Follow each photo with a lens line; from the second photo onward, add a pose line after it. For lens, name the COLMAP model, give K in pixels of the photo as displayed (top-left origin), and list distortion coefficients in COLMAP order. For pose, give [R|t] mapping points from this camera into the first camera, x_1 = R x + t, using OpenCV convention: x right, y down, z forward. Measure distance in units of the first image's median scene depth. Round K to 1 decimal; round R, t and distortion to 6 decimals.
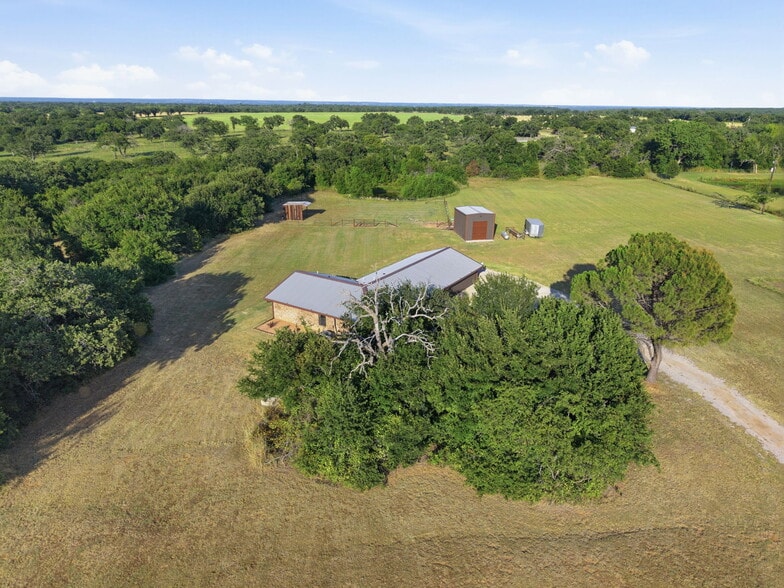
lens RADIAL K [[523.7, 0, 394.3], [0, 523.7, 298.0], [0, 0, 1]] dist [0.034056, -0.034738]
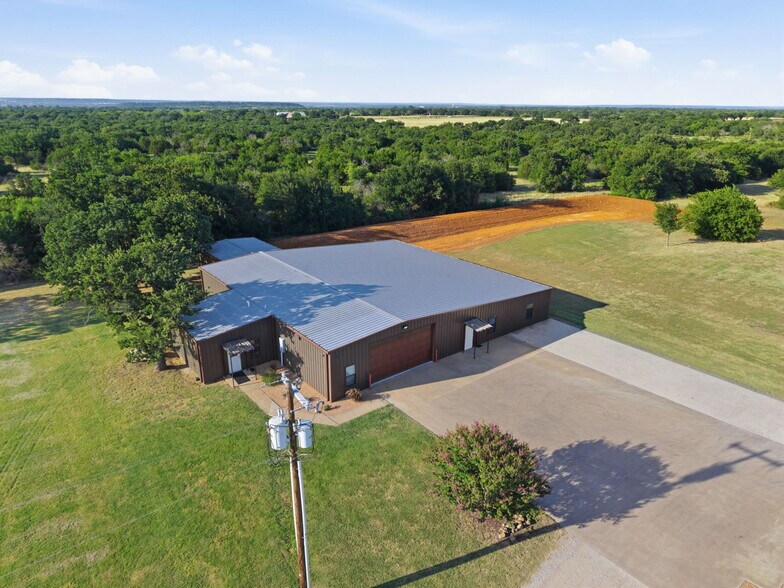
lens RADIAL K [[530.0, 0, 394.3], [0, 530.0, 291.0], [0, 0, 1]] dist [0.035843, -0.043702]
pose [[0.579741, 0.269812, -0.768831, 0.181553], [-0.289820, 0.950158, 0.114906, 0.181412], [0.761514, 0.156207, 0.629043, -0.457114]]
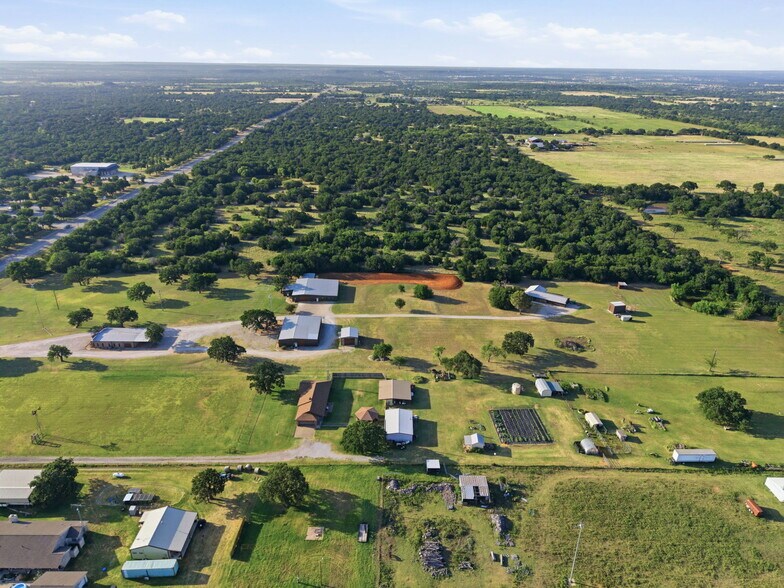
lens RADIAL K [[523.7, 0, 394.3], [0, 523.7, 298.0], [0, 0, 1]] dist [0.034056, -0.034738]
pose [[-0.000695, 0.398948, -0.916973, 1.314400], [-0.363743, 0.854059, 0.371852, -0.379184], [0.931499, 0.333801, 0.144520, -0.312470]]
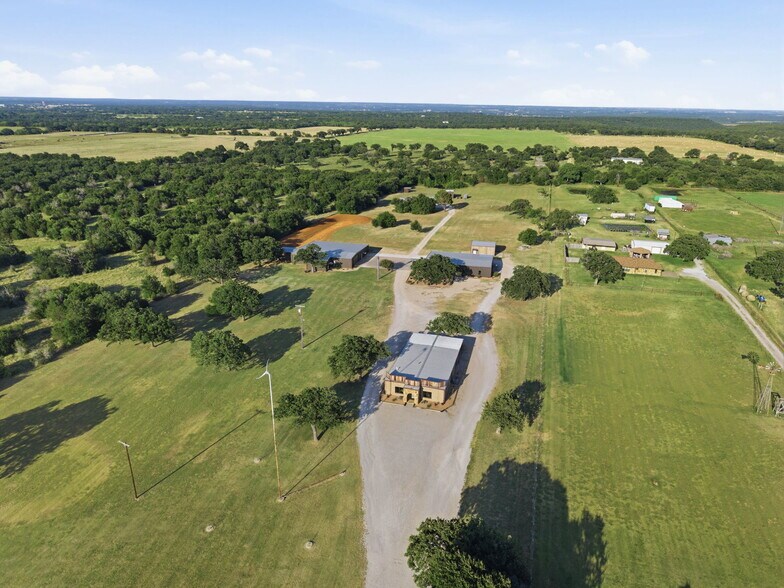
lens RADIAL K [[533.1, 0, 390.7], [0, 533.1, 271.5], [0, 0, 1]] dist [0.043628, -0.089341]
pose [[0.959477, 0.087777, -0.267767, 0.374743], [-0.102187, 0.993947, -0.040337, 0.281043], [0.262605, 0.066065, 0.962639, -1.278754]]
